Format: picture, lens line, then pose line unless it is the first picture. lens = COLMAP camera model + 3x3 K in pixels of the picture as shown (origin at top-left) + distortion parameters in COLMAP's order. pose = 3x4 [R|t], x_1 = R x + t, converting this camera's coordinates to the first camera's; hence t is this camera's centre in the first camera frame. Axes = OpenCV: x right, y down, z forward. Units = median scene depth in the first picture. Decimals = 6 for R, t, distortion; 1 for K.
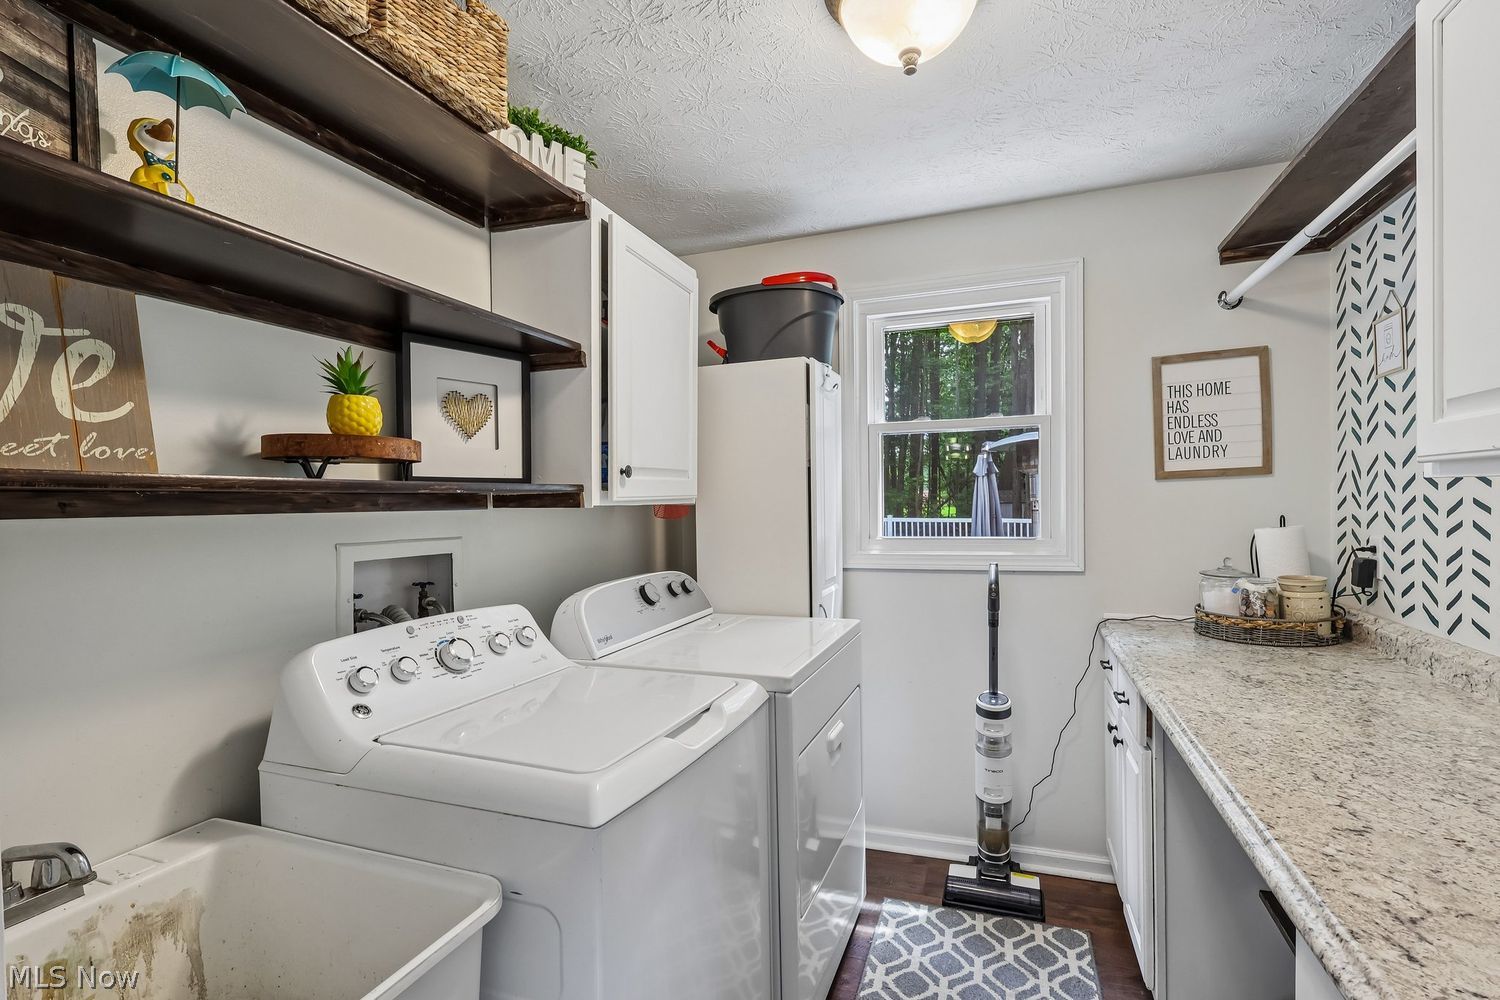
lens RADIAL K [[701.4, 0, 755.3], [0, 701.4, 501.0], [0, 0, 1]] dist [-0.000625, -0.000025]
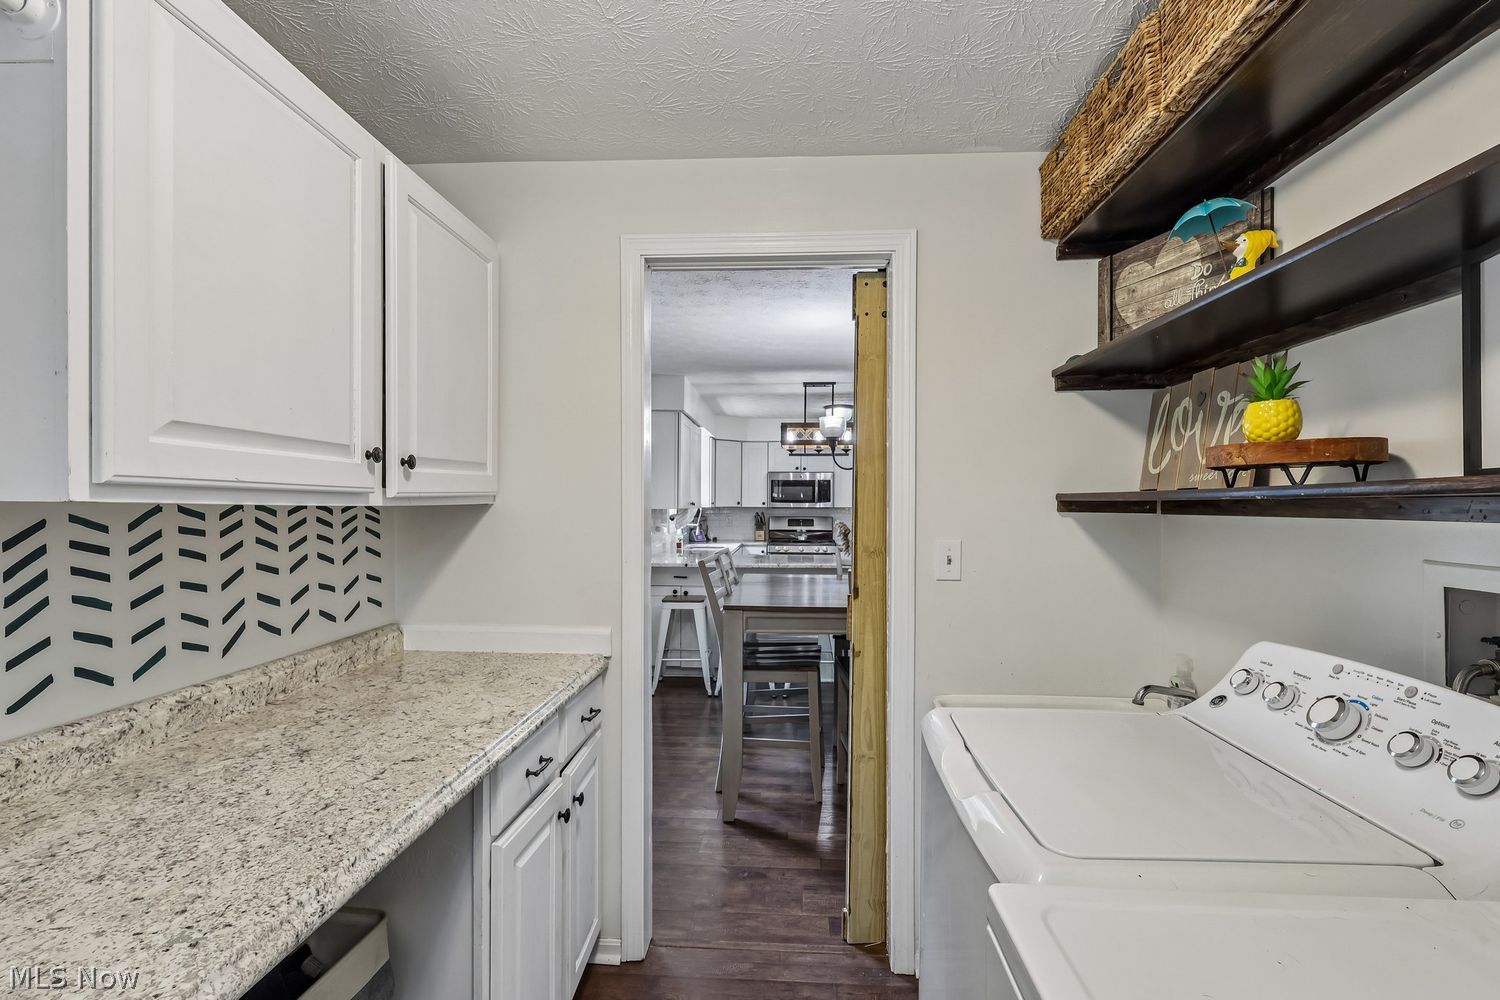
lens RADIAL K [[697.0, 0, 758.2], [0, 697.0, 500.2], [0, 0, 1]] dist [-0.000344, 0.000359]
pose [[-0.954583, 0.013058, -0.297660, 0.525759], [0.013957, 0.999902, -0.000896, -0.025054], [0.297619, -0.005010, -0.954672, 2.179004]]
